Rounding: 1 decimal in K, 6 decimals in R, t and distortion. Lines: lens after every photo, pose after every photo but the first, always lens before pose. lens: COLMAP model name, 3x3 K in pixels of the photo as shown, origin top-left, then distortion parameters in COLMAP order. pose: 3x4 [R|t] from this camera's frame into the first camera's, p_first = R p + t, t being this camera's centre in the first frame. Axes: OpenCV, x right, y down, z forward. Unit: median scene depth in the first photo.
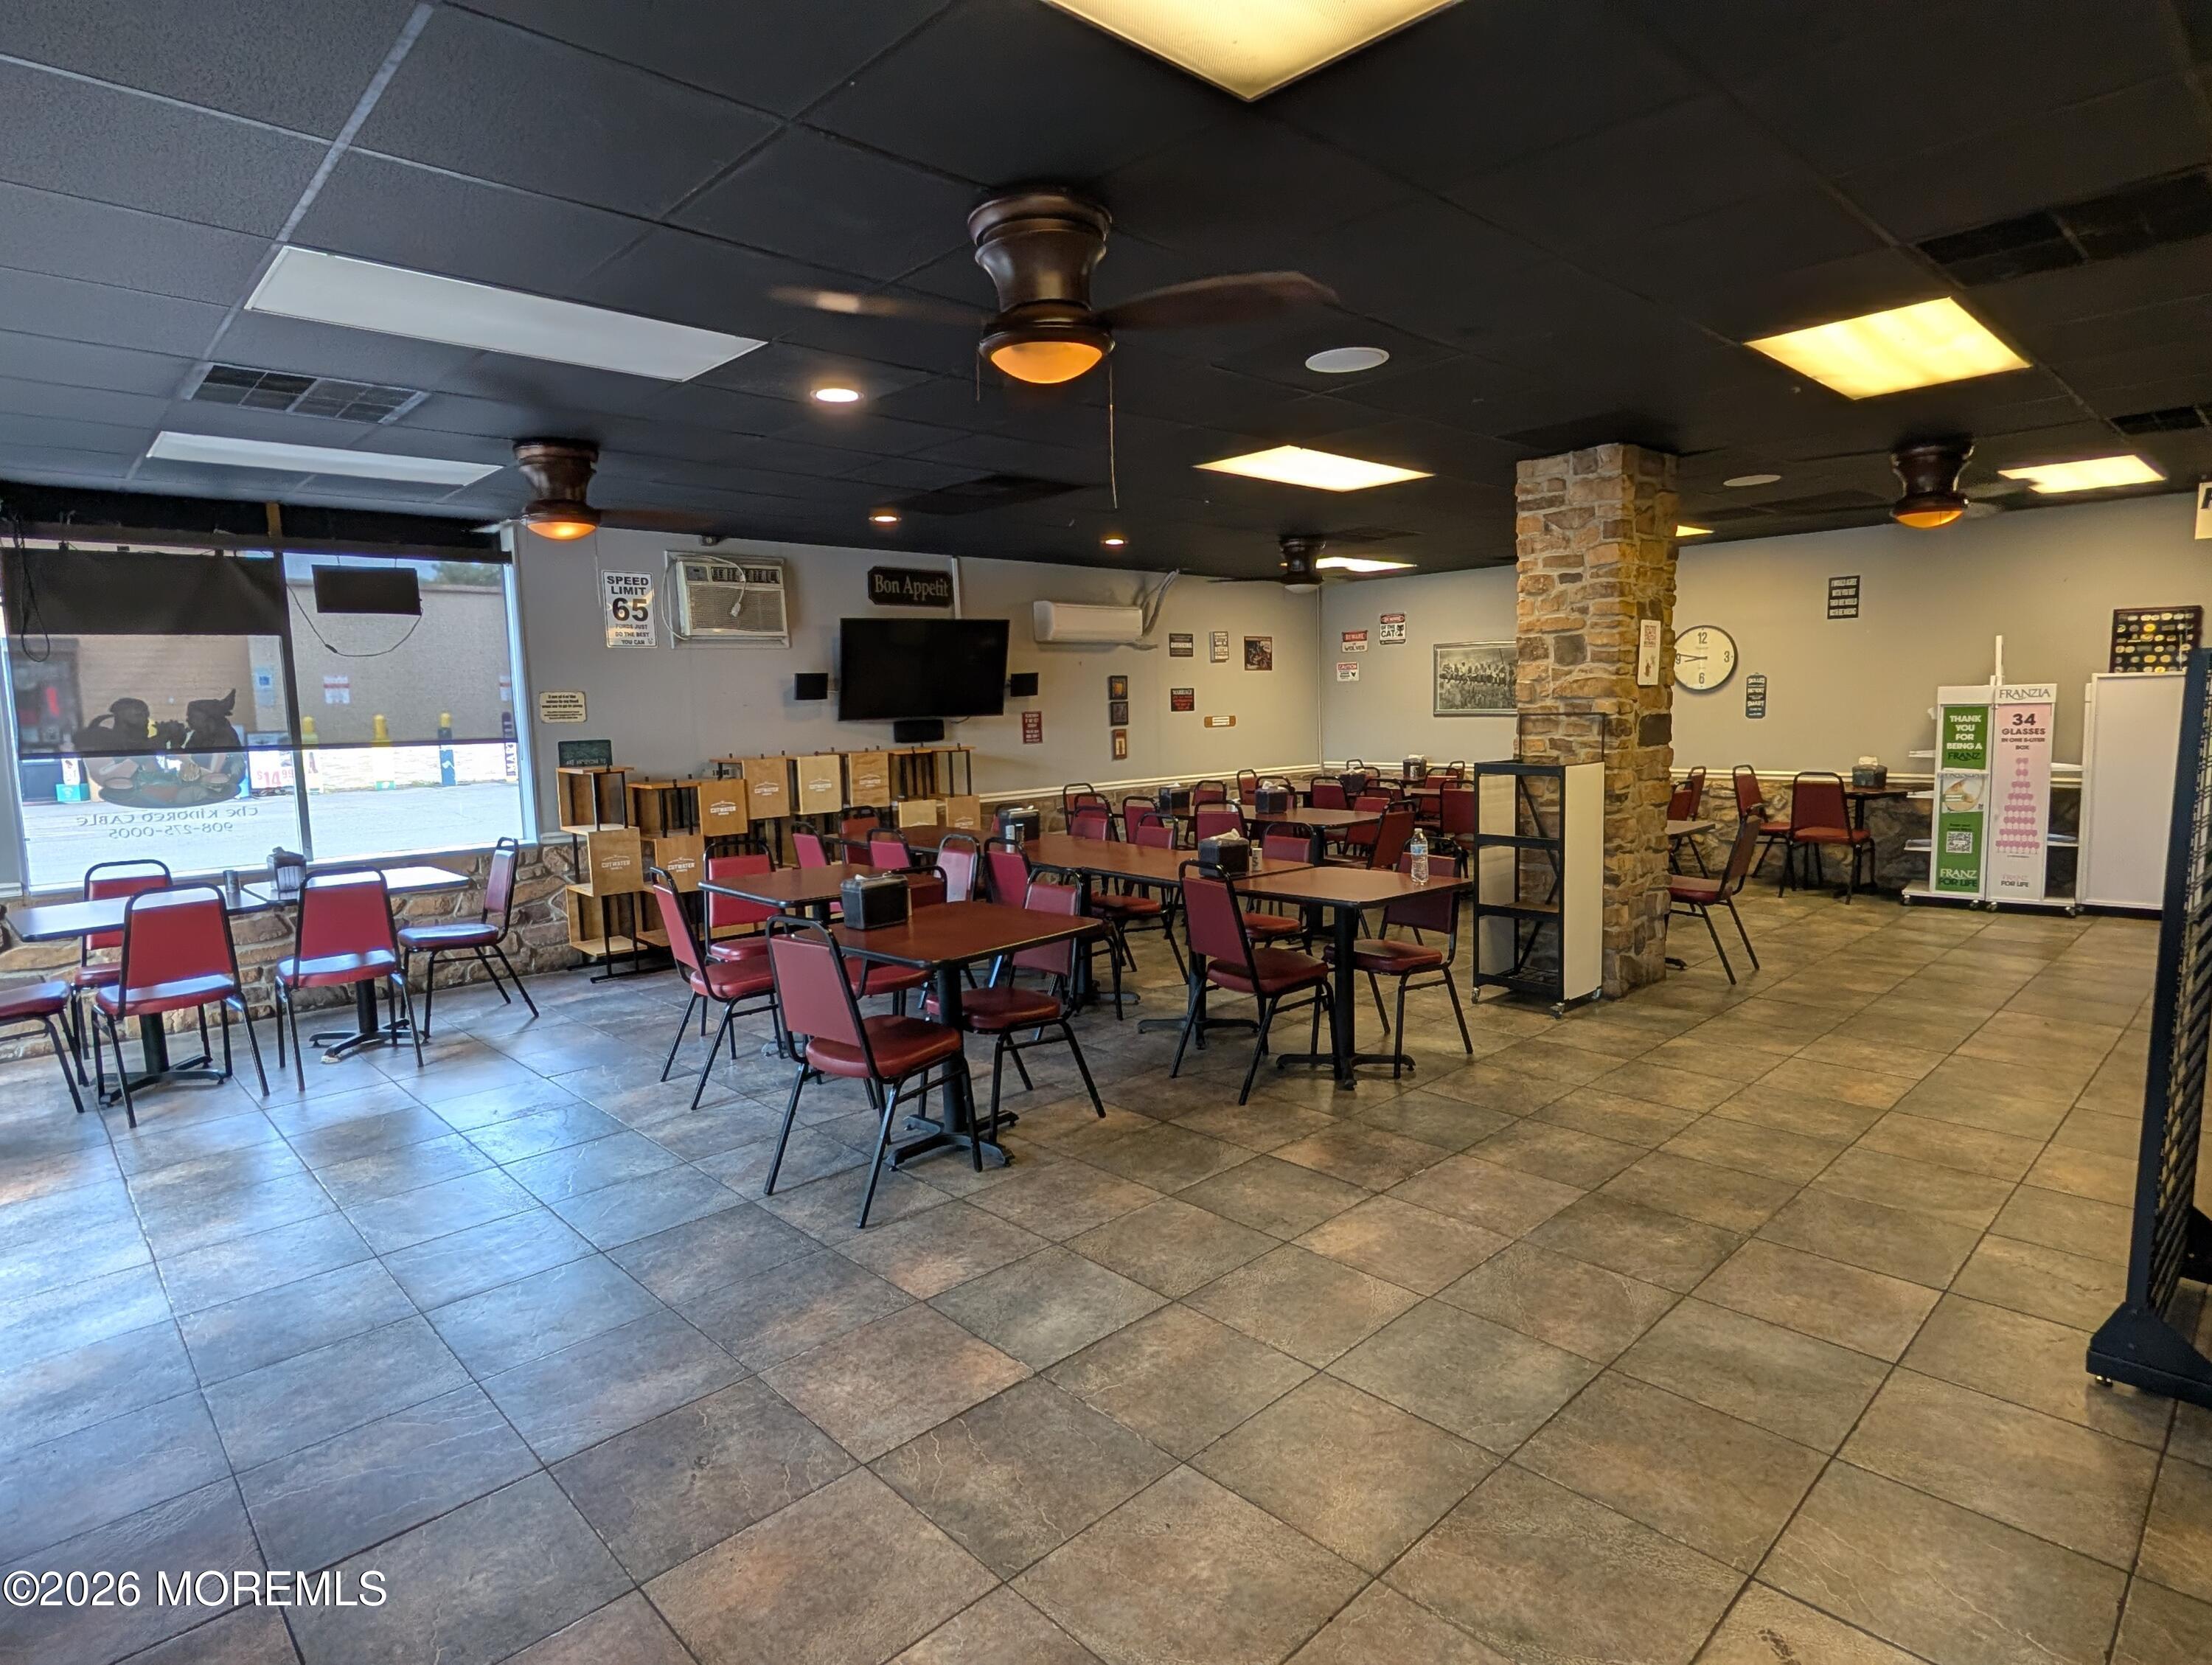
lens RADIAL K [[1191.8, 0, 1123.7], [0, 1191.8, 826.9], [0, 0, 1]] dist [-0.001372, 0.000801]
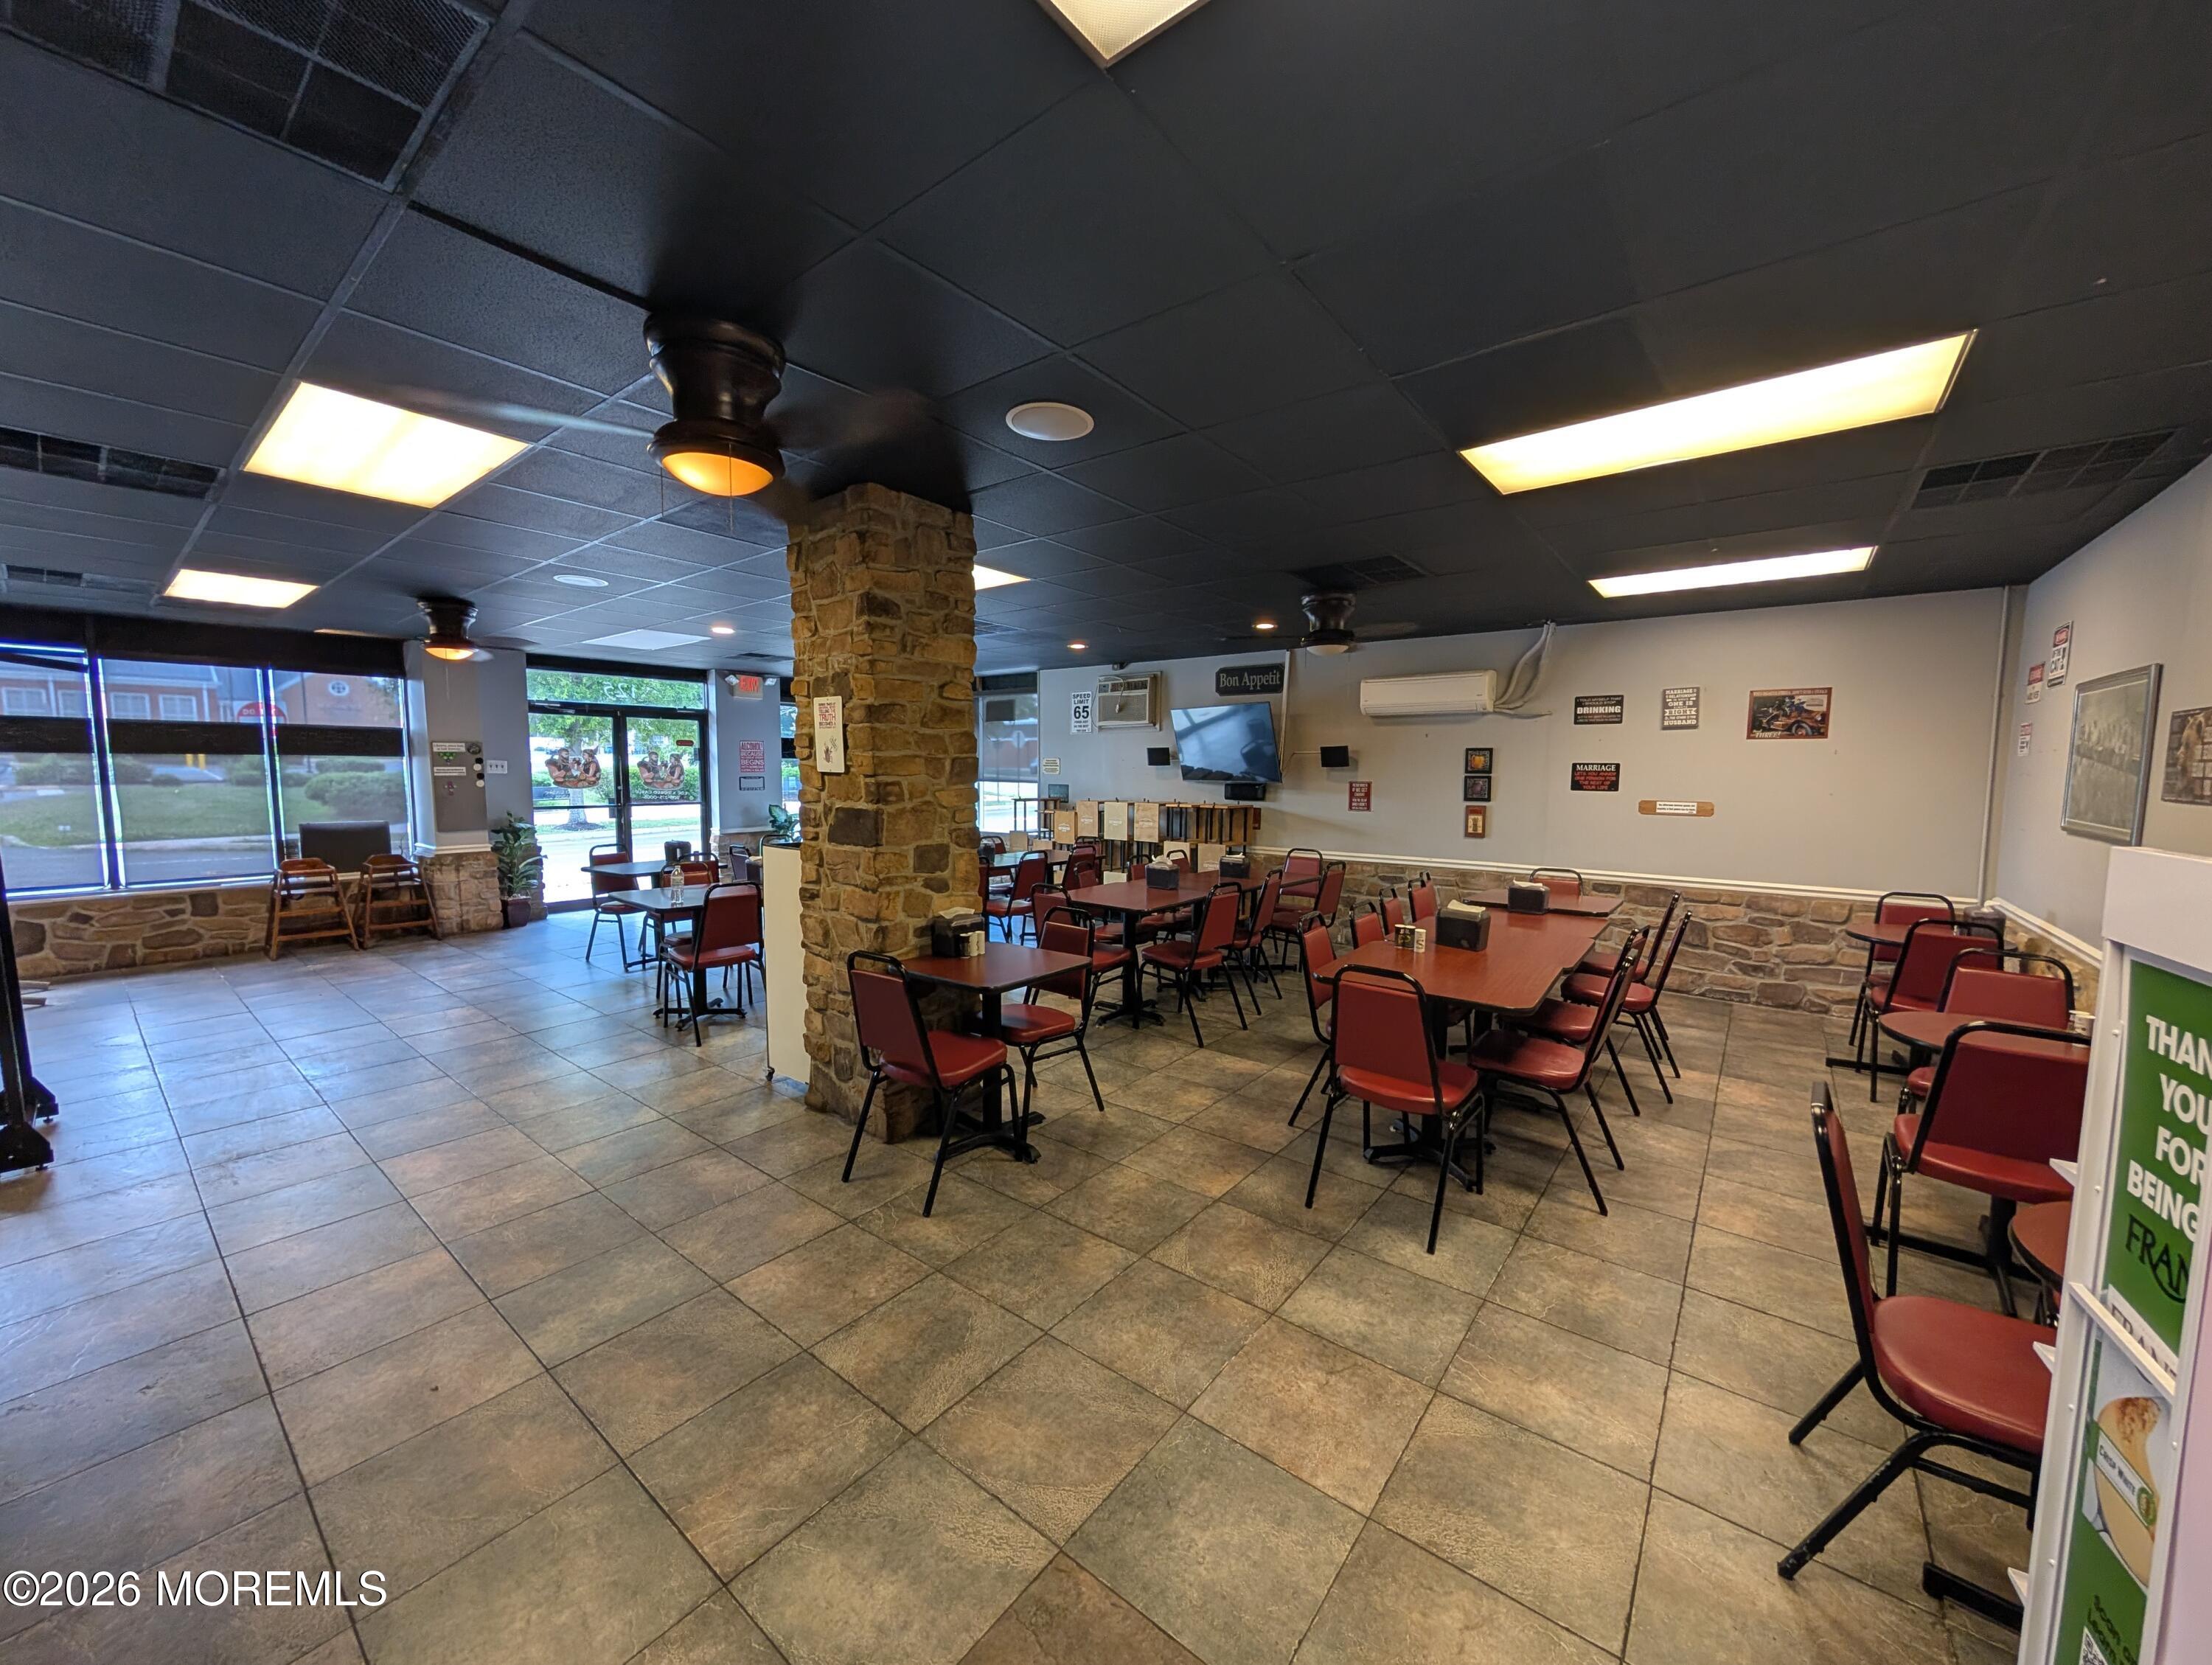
lens RADIAL K [[831.5, 0, 1106.0], [0, 831.5, 832.5], [0, 0, 1]] dist [0.000602, 0.000103]
pose [[0.131843, 0.104913, -0.985703, 0.988827], [-0.116101, 0.989174, 0.089753, -0.141989], [0.984448, 0.102608, 0.142596, 1.036597]]
